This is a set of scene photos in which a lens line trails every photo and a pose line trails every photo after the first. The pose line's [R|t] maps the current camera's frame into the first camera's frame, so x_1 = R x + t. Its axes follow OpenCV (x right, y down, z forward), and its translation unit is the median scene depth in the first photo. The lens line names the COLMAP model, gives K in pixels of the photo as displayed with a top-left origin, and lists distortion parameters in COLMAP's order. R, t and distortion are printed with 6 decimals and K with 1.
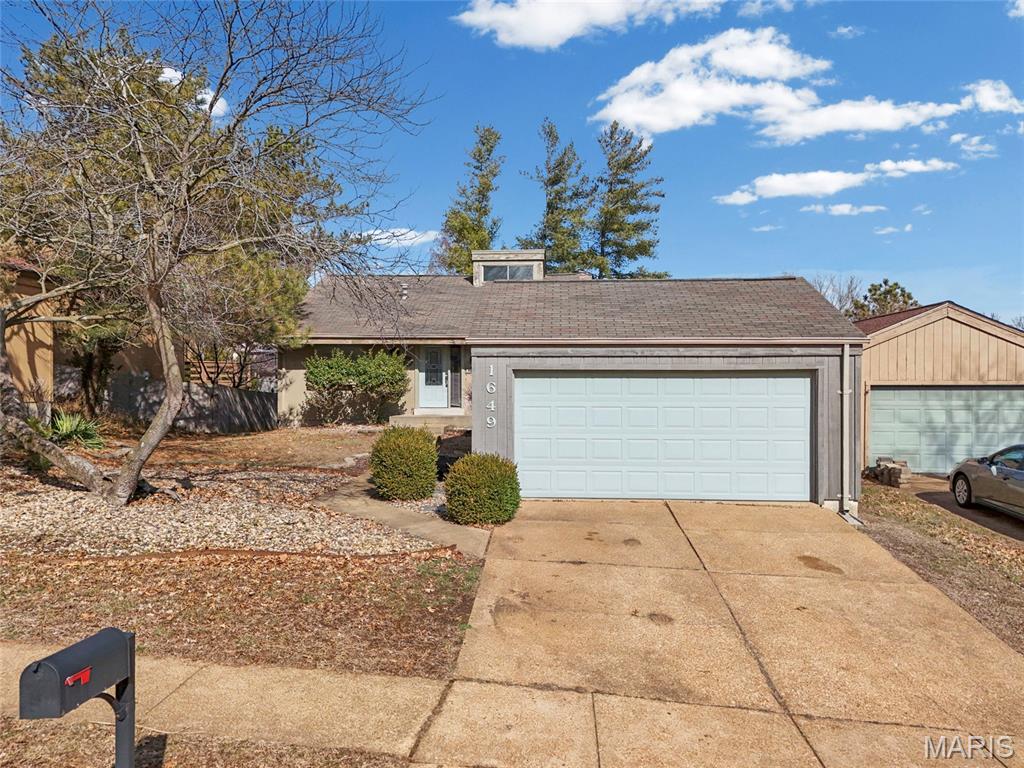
lens RADIAL K [[770.5, 0, 517.2], [0, 770.5, 387.7], [0, 0, 1]] dist [0.080280, -0.075005]
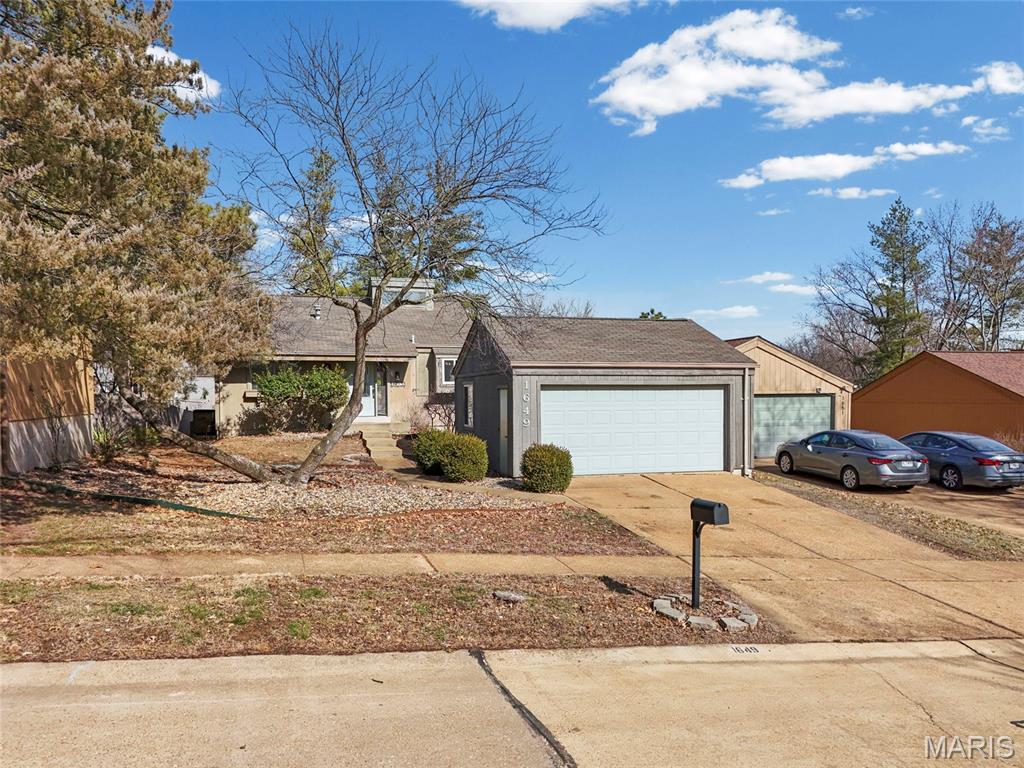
lens RADIAL K [[779.5, 0, 514.0], [0, 779.5, 414.7], [0, 0, 1]] dist [0.078911, -0.062809]
pose [[0.938266, -0.014988, 0.345590, -0.335315], [0.007692, 0.999718, 0.022472, -0.000932], [-0.345830, -0.018426, 0.938116, -0.184893]]
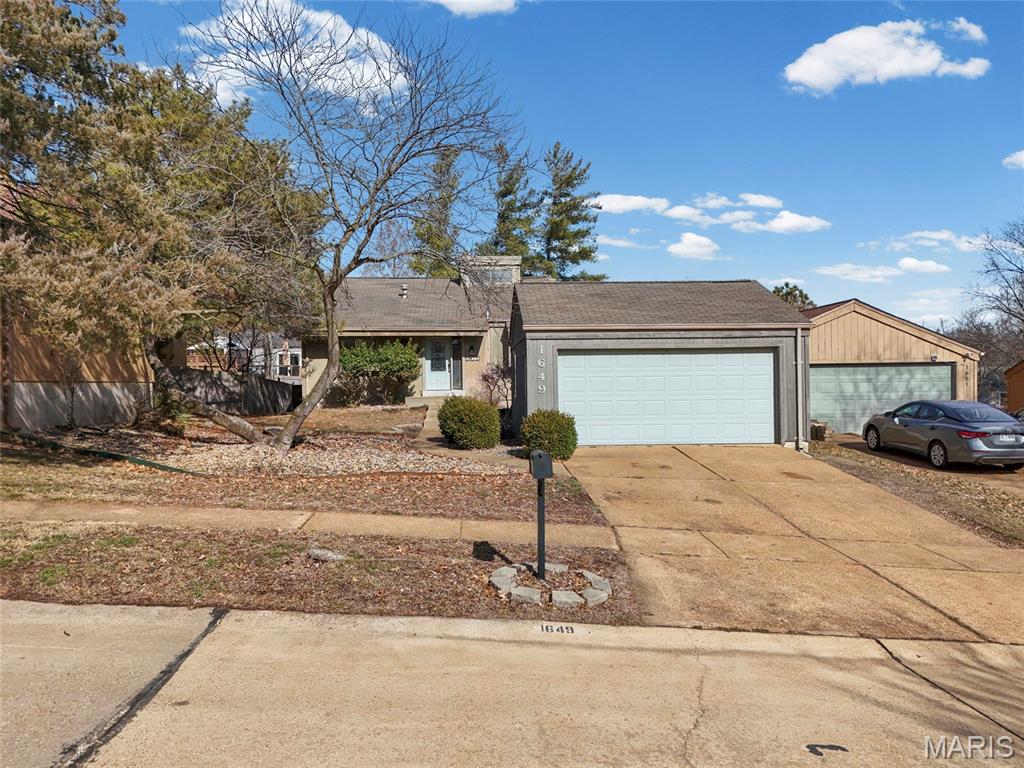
lens RADIAL K [[752.3, 0, 512.0], [0, 752.3, 384.0], [0, 0, 1]] dist [0.077048, -0.070844]
pose [[0.993115, -0.013078, 0.116413, -0.146803], [0.013607, 0.999900, -0.003746, 0.025225], [-0.116352, 0.005304, 0.993194, -0.169047]]
